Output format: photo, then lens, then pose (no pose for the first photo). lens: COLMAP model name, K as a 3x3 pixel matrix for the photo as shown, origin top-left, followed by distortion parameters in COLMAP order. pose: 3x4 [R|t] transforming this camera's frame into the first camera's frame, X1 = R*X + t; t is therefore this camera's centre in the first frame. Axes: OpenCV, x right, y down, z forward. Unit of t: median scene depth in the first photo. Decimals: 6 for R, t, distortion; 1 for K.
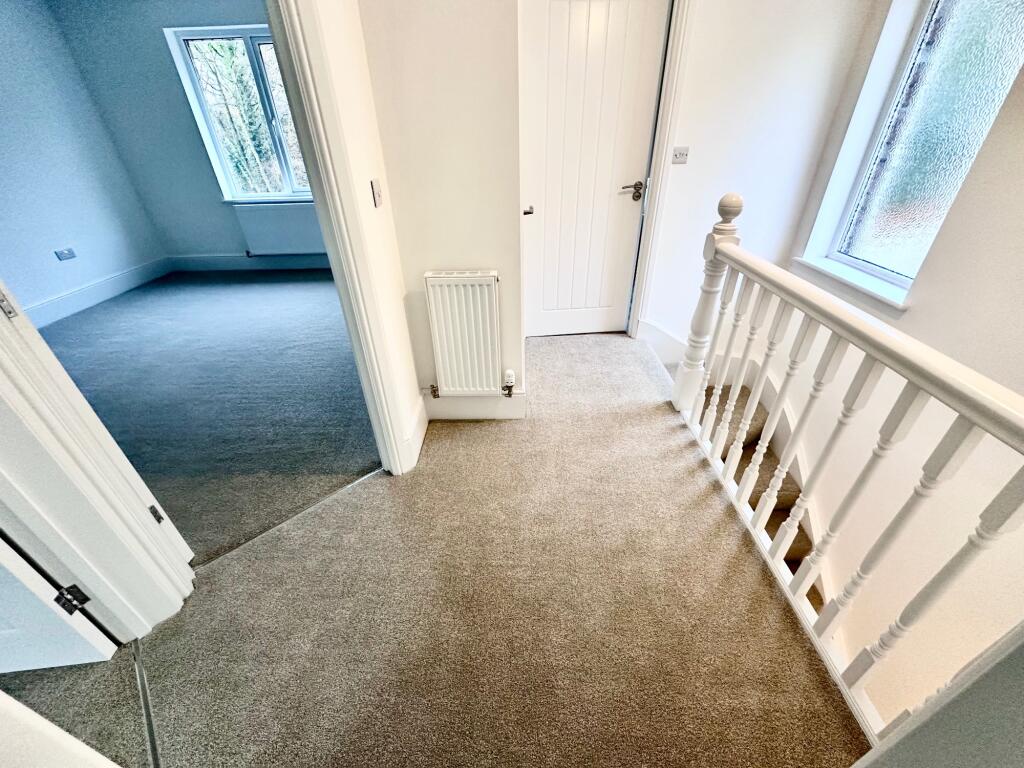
lens RADIAL K [[406.4, 0, 510.4], [0, 406.4, 381.5], [0, 0, 1]] dist [-0.004356, 0.000656]
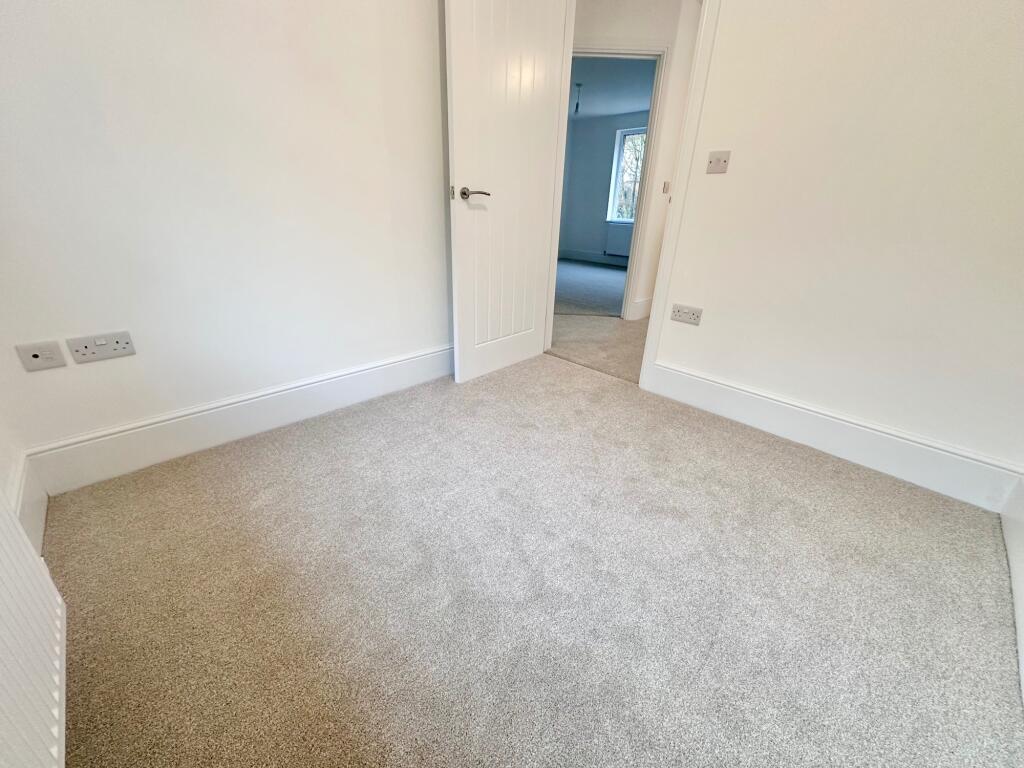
lens RADIAL K [[406.4, 0, 509.8], [0, 406.4, 380.3], [0, 0, 1]] dist [-0.004356, 0.000656]
pose [[0.697941, 0.322645, -0.639357, 0.511545], [-0.416290, 0.909221, 0.004395, 0.523963], [0.582735, 0.263091, 0.768897, -0.592256]]
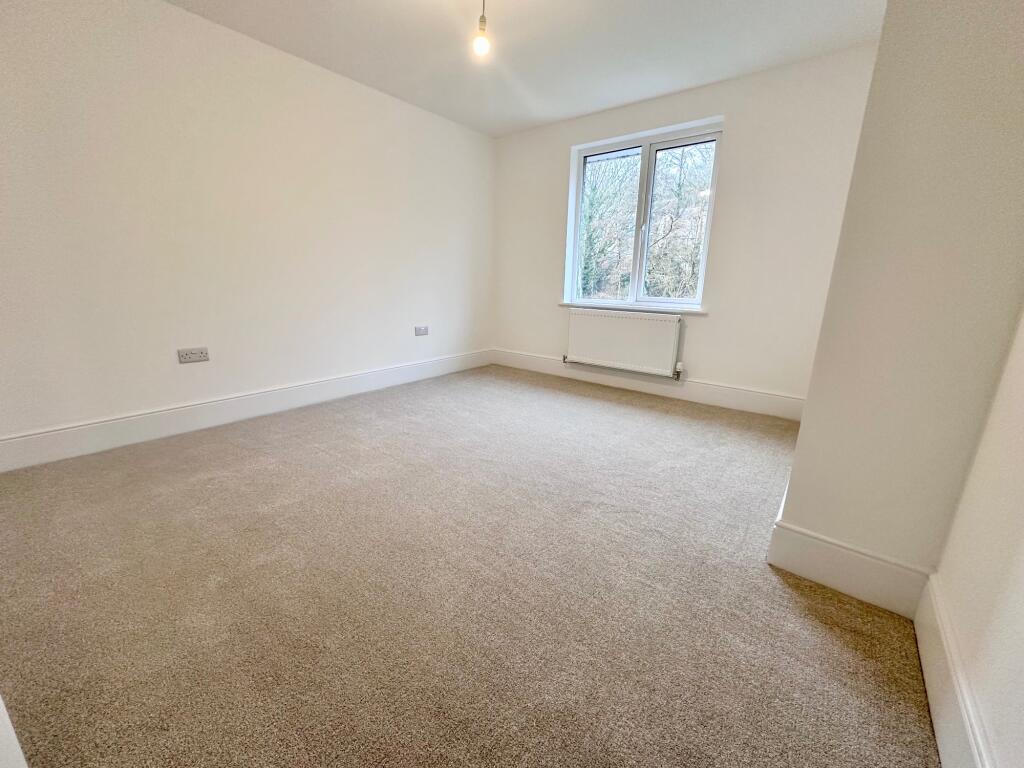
lens RADIAL K [[406.4, 0, 511.2], [0, 406.4, 380.6], [0, 0, 1]] dist [-0.004356, 0.000656]
pose [[0.787180, 0.187278, -0.587600, -0.353934], [-0.358096, 0.914510, -0.188254, -0.105653], [0.502110, 0.358607, 0.786948, 0.440006]]
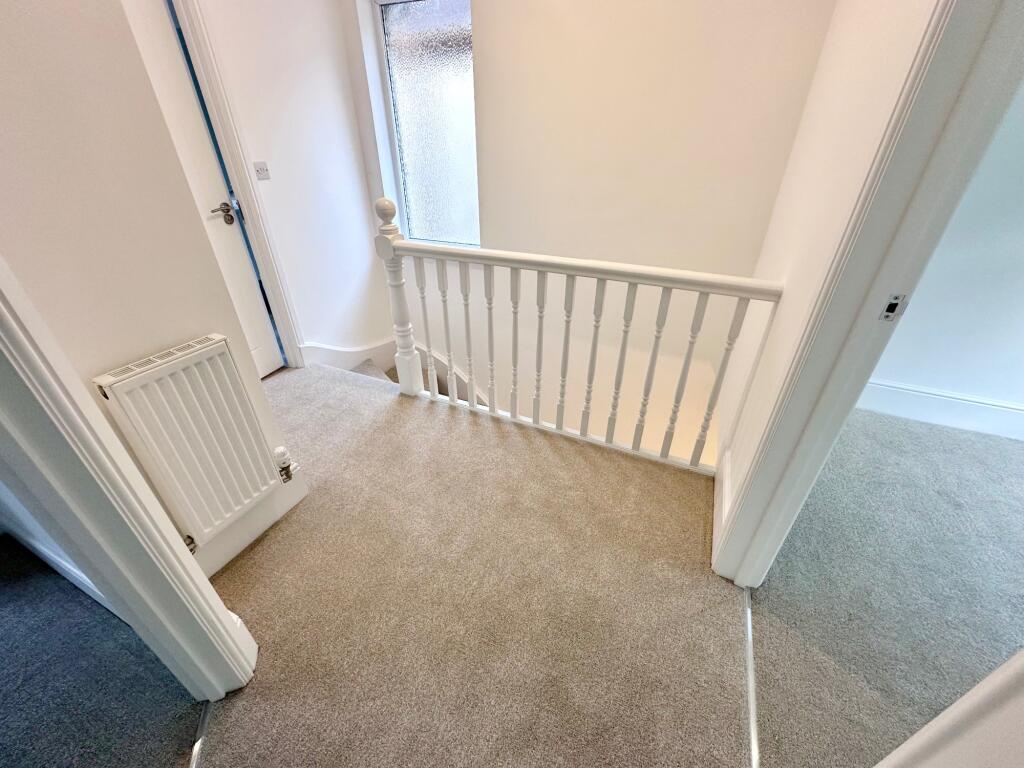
lens RADIAL K [[406.4, 0, 511.2], [0, 406.4, 380.0], [0, 0, 1]] dist [-0.004356, 0.000656]
pose [[0.410331, -0.448909, 0.793794, -0.282259], [0.477650, 0.847295, 0.232256, -0.079628], [-0.776839, 0.283854, 0.562093, 0.143934]]
